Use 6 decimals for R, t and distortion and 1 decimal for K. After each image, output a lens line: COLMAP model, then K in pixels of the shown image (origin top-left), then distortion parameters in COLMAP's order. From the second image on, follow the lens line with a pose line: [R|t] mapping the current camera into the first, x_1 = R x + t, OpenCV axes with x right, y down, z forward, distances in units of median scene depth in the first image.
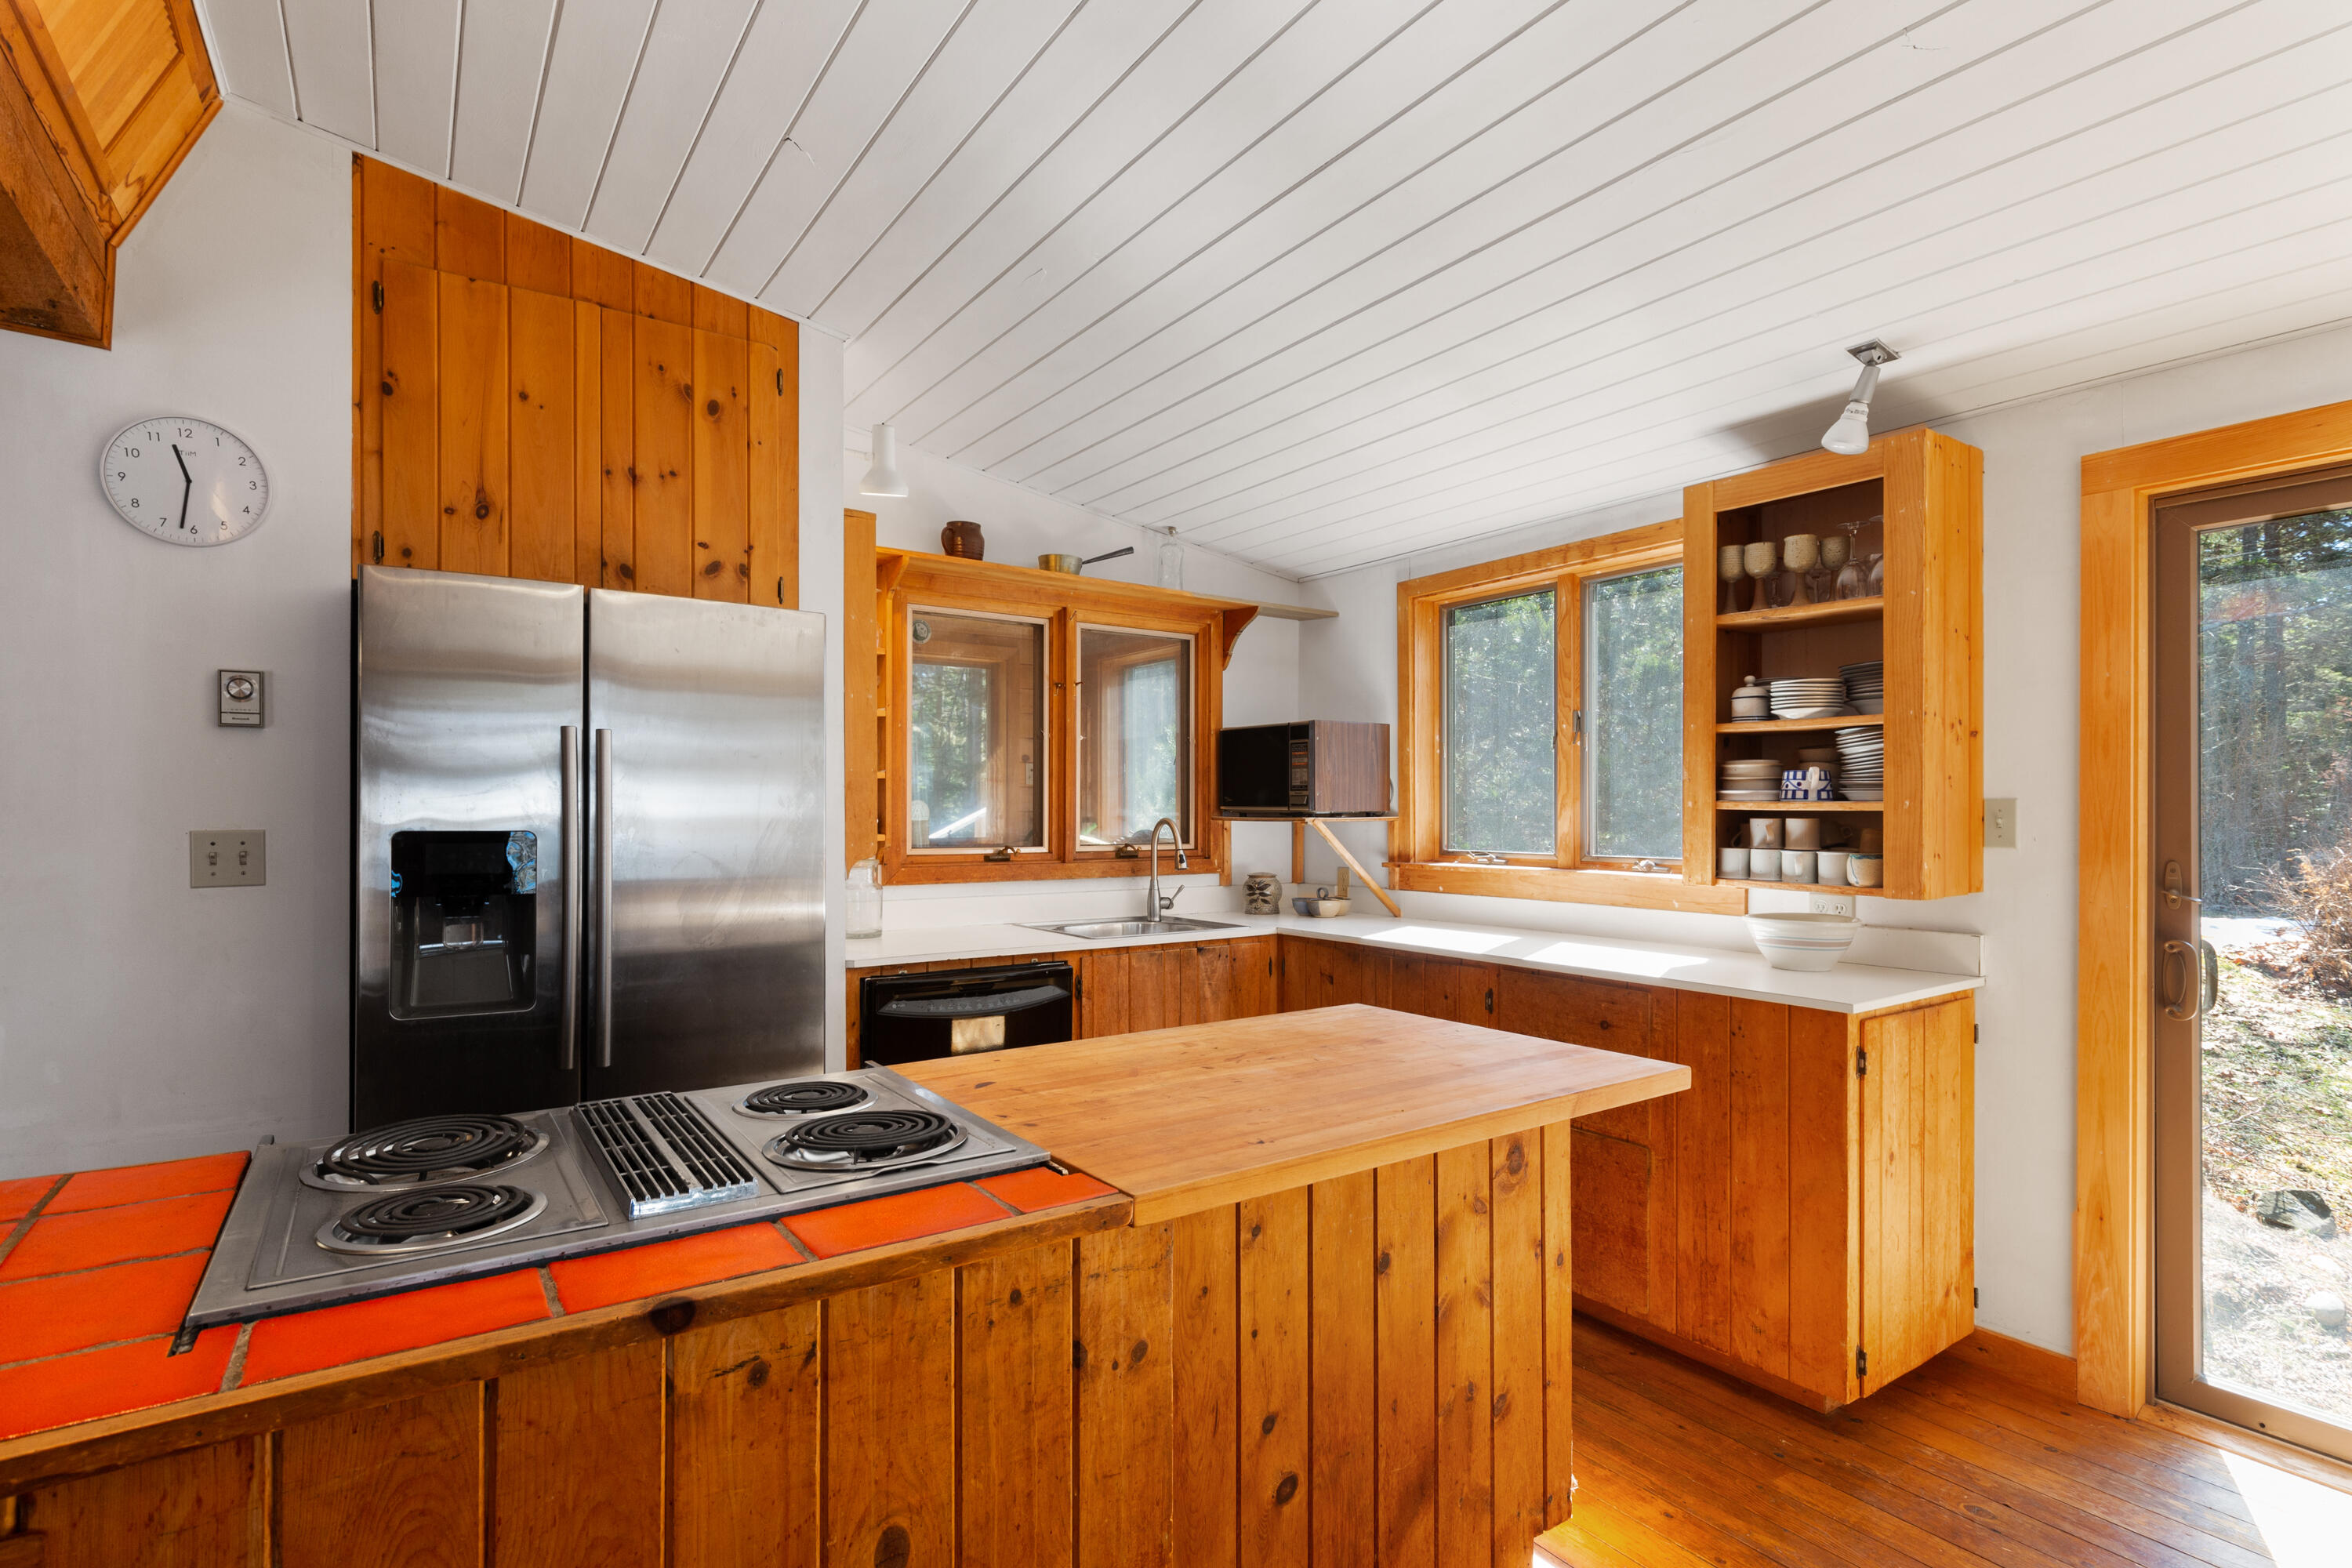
lens RADIAL K [[1144.4, 0, 1173.5], [0, 1144.4, 804.5], [0, 0, 1]] dist [0.001872, 0.000304]
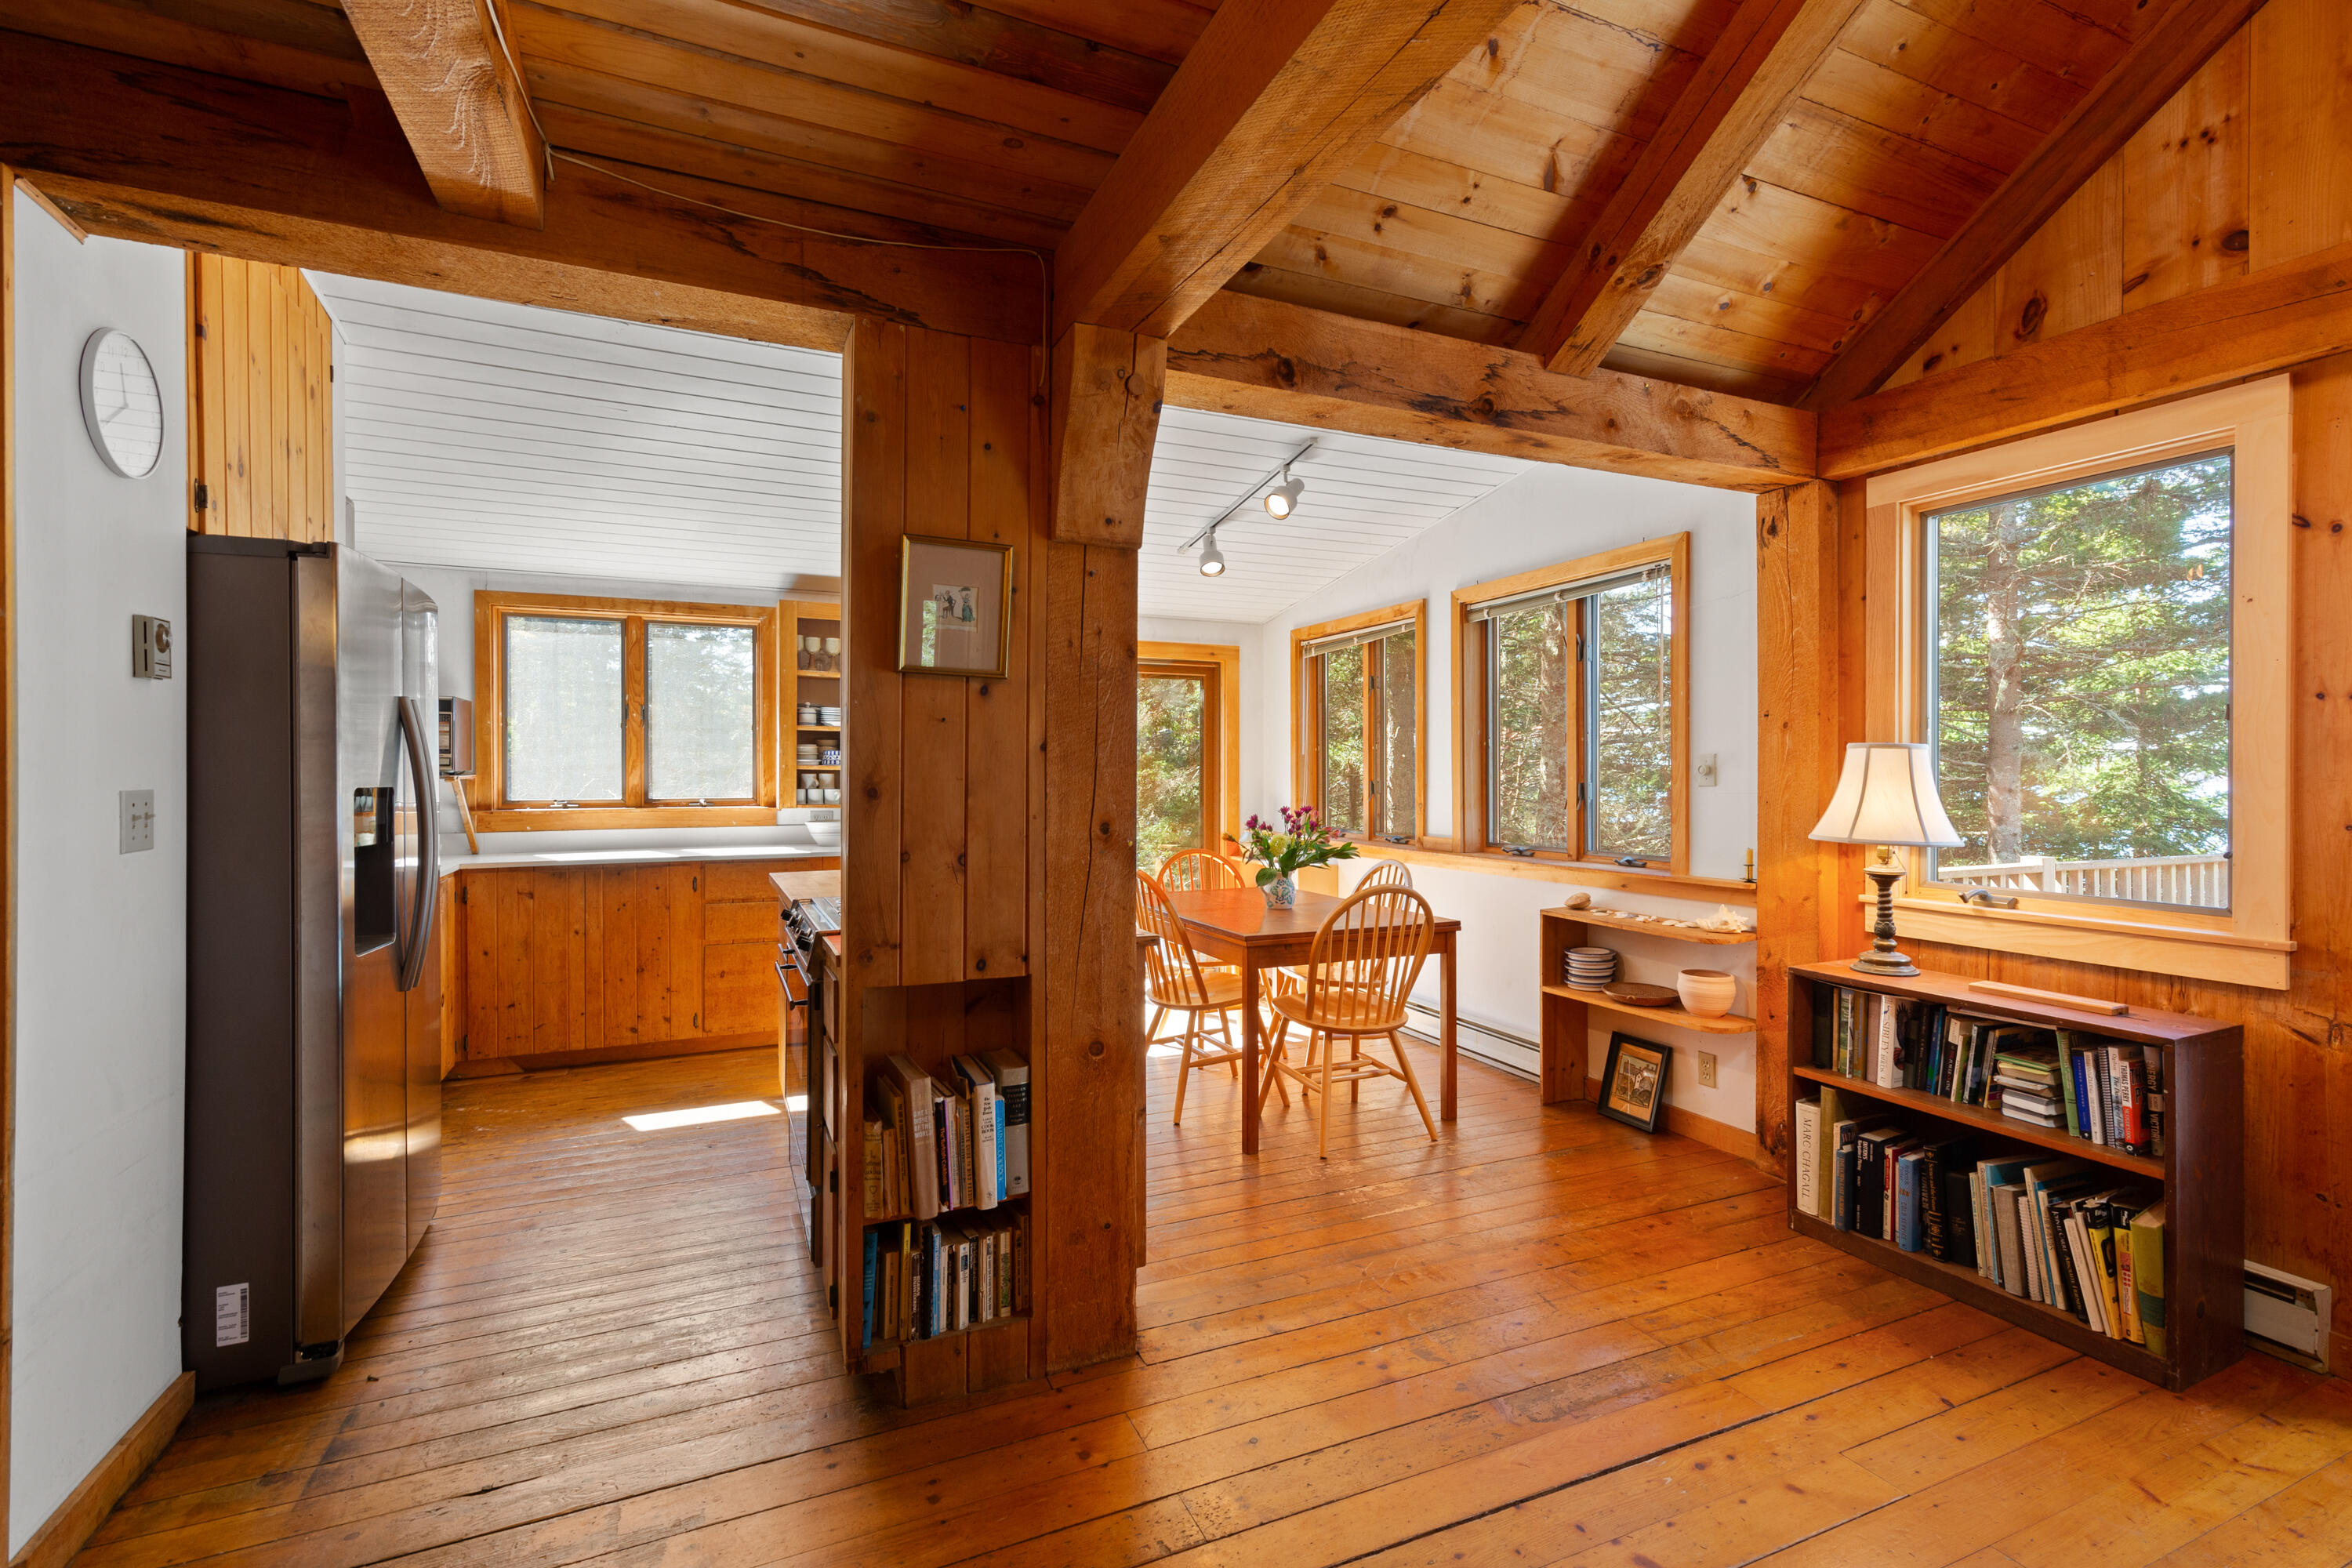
lens RADIAL K [[1071.6, 0, 1185.1], [0, 1071.6, 772.9], [0, 0, 1]] dist [-0.003070, -0.000082]
pose [[0.171264, -0.001409, 0.985224, -1.550268], [-0.003748, 0.999991, 0.002082, 0.005703], [-0.985218, -0.004049, 0.171257, 0.039433]]
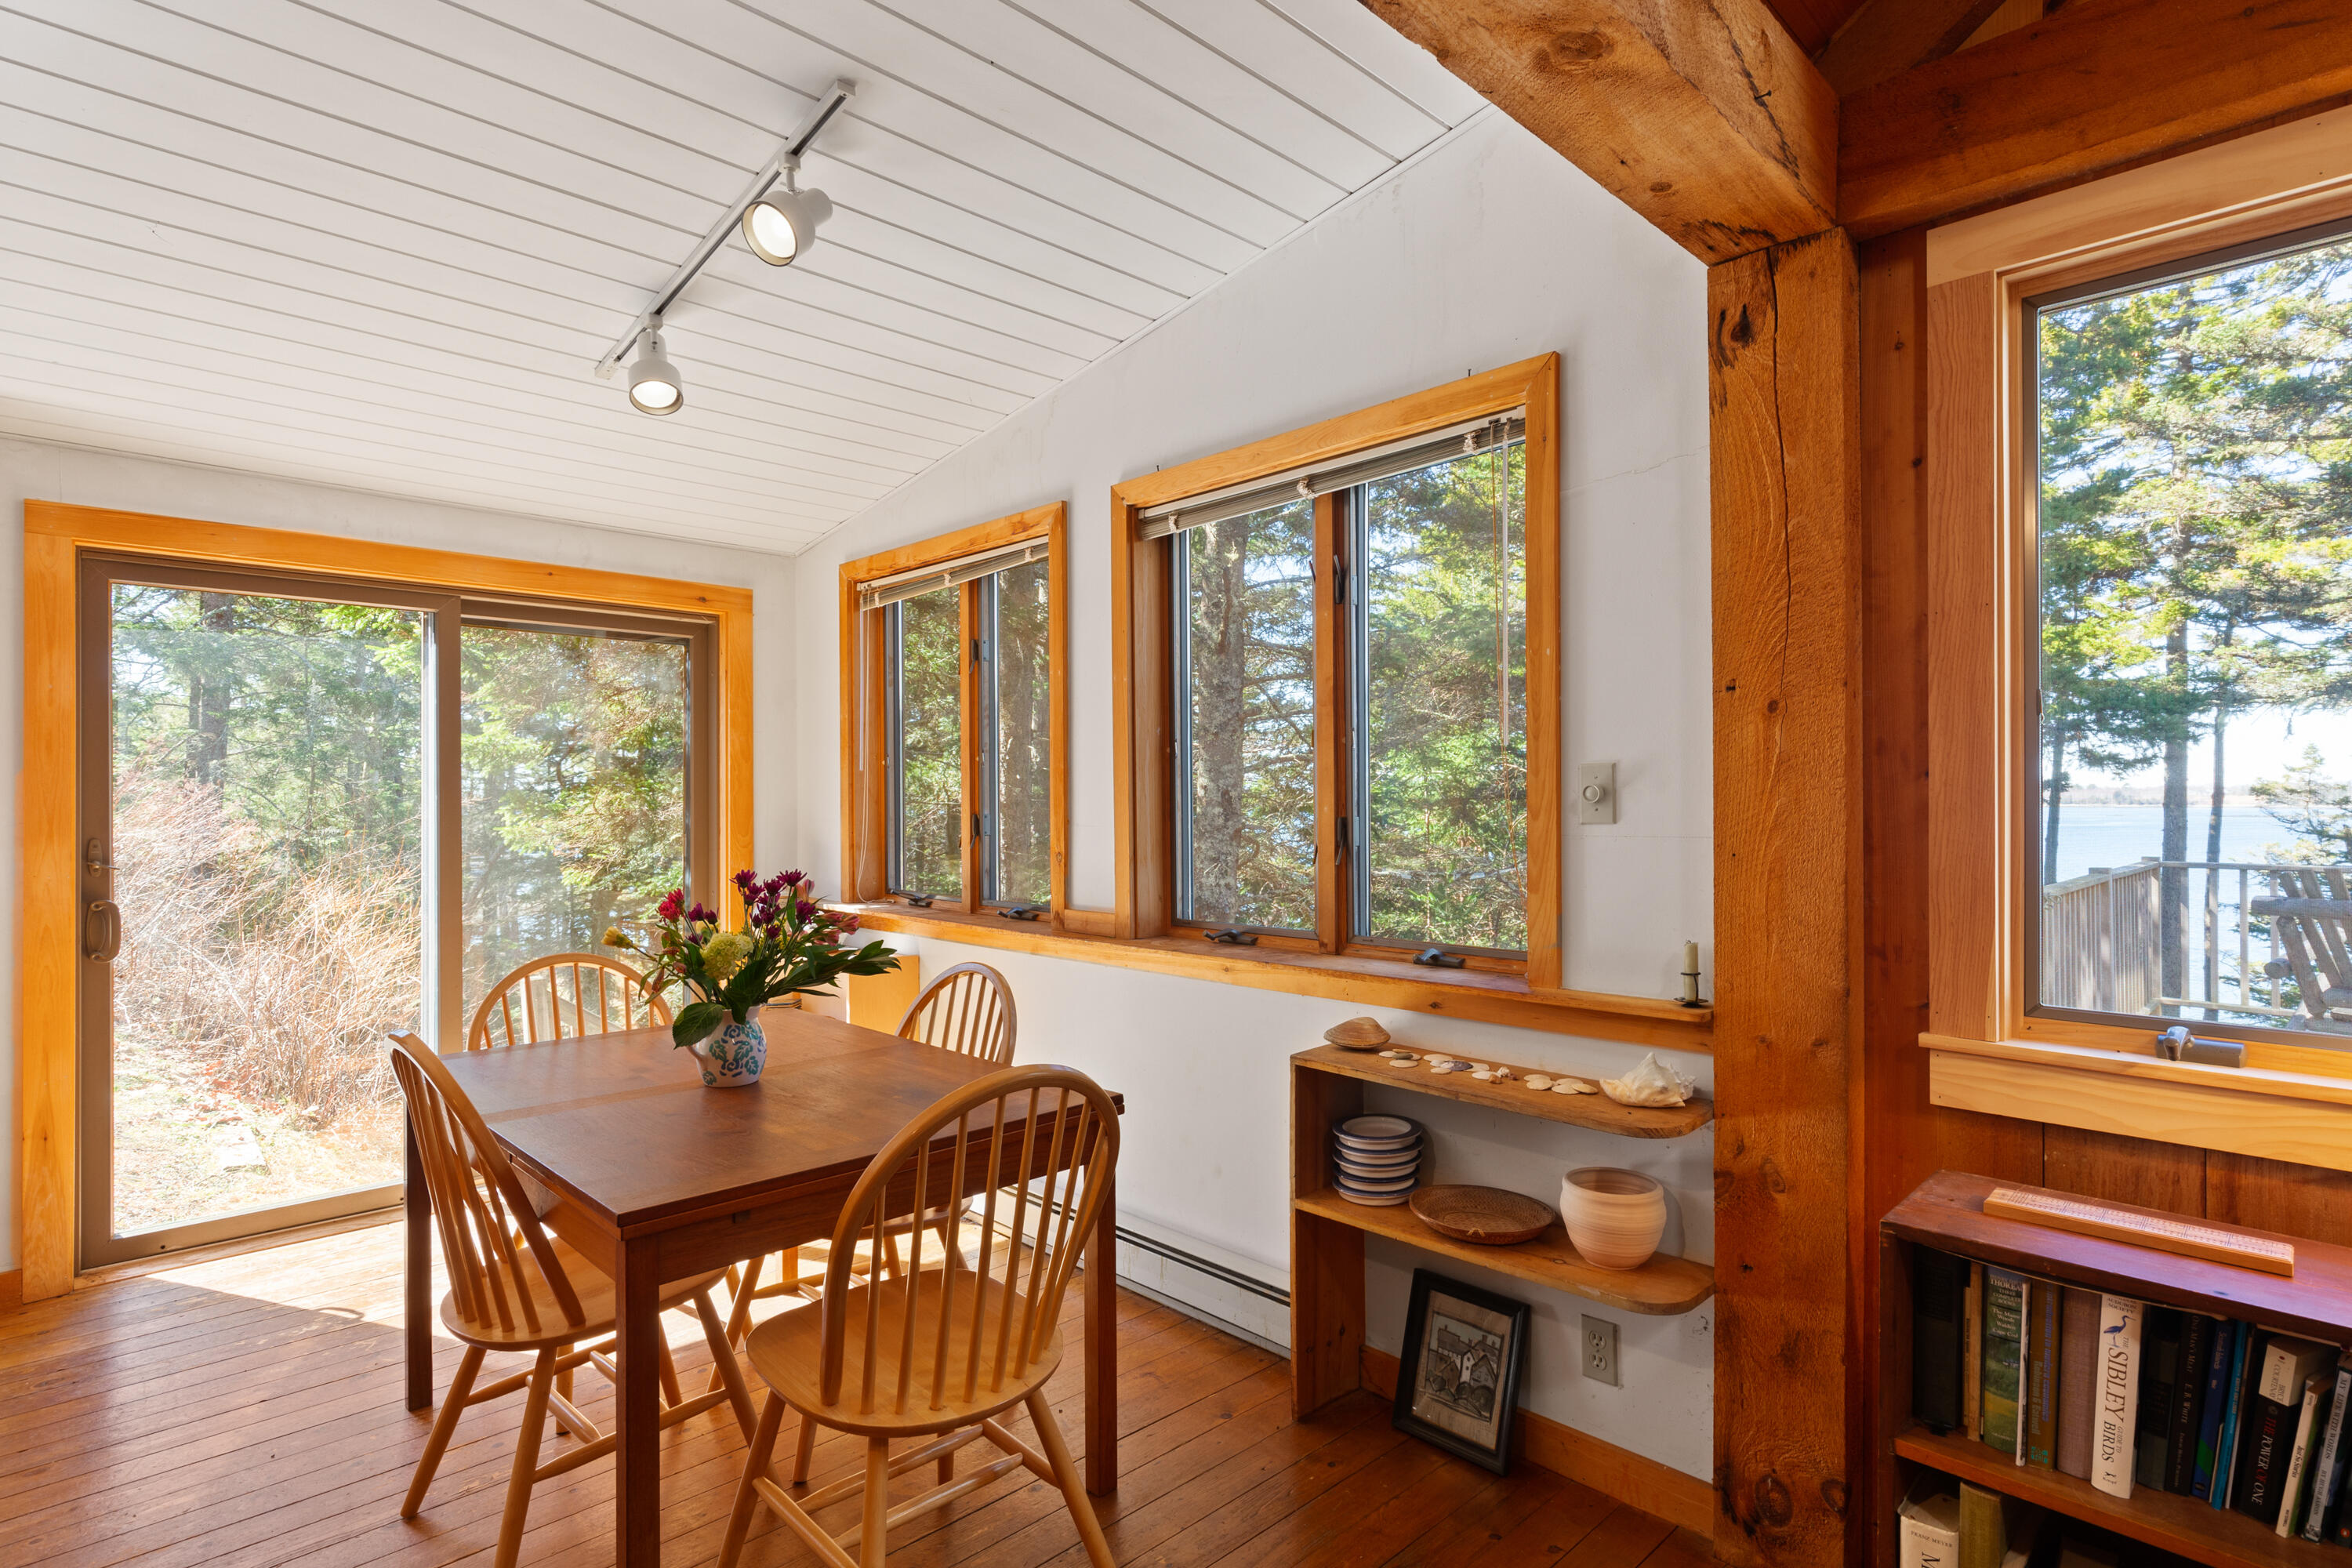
lens RADIAL K [[1201.2, 0, 1182.1], [0, 1201.2, 790.6], [0, 0, 1]] dist [-0.015560, 0.000761]
pose [[-0.169797, 0.005322, 0.985465, -0.612223], [0.001041, 0.999986, -0.005221, 0.004093], [-0.985479, 0.000140, -0.169800, 0.037152]]
